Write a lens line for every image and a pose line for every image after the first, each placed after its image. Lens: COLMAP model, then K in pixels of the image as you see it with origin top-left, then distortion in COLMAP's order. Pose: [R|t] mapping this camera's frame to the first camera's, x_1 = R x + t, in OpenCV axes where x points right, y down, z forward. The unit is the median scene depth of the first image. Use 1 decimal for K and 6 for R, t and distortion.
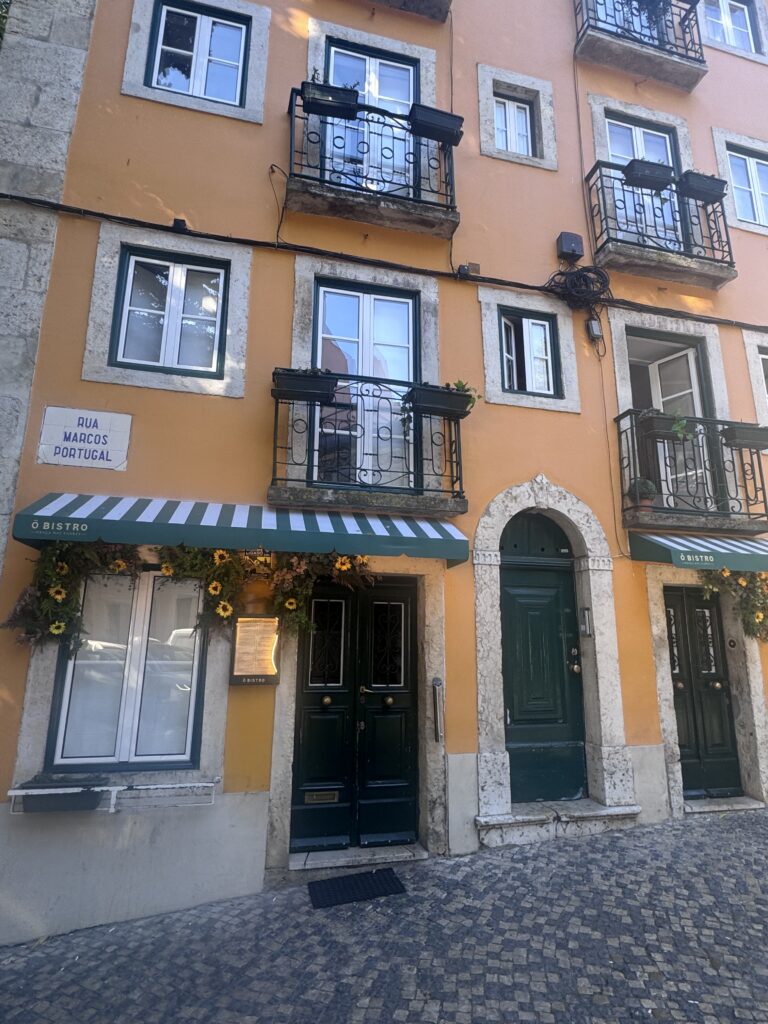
lens RADIAL K [[544.0, 0, 385.6], [0, 544.0, 511.1], [0, 0, 1]] dist [-0.009829, 0.004801]
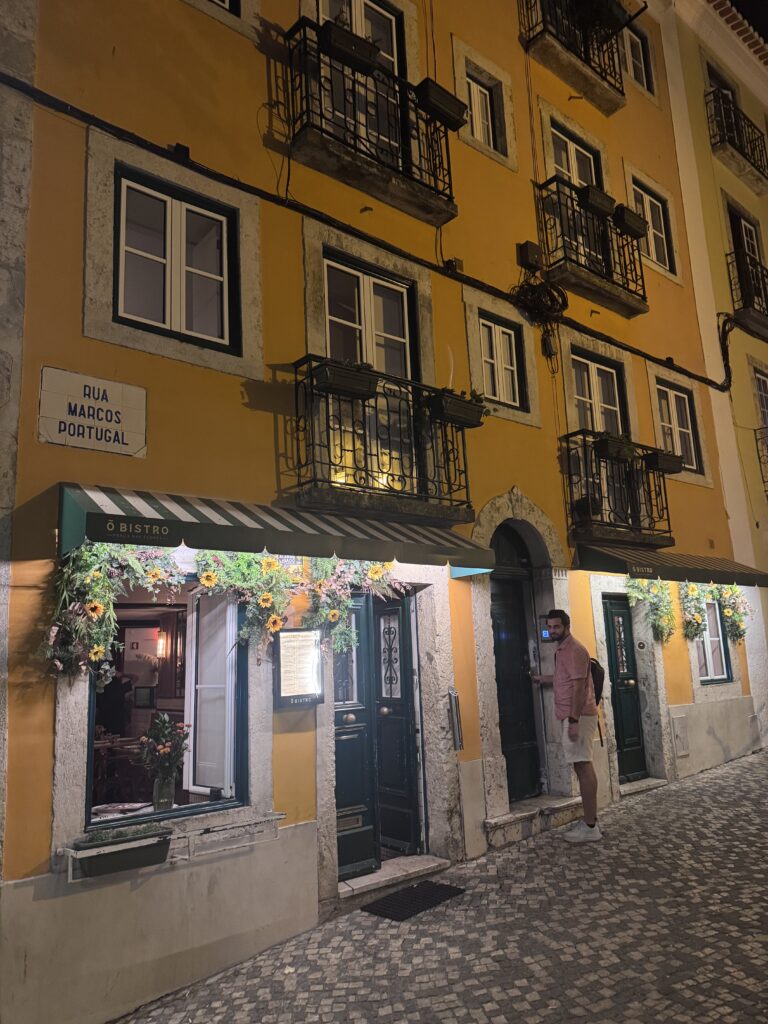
lens RADIAL K [[715.6, 0, 382.6], [0, 715.6, 519.5], [0, 0, 1]] dist [0.007886, -0.006974]
pose [[0.901506, 0.036435, 0.431230, -0.597254], [-0.048710, 0.998660, 0.017453, -0.018484], [-0.430016, -0.036739, 0.902073, -0.116598]]
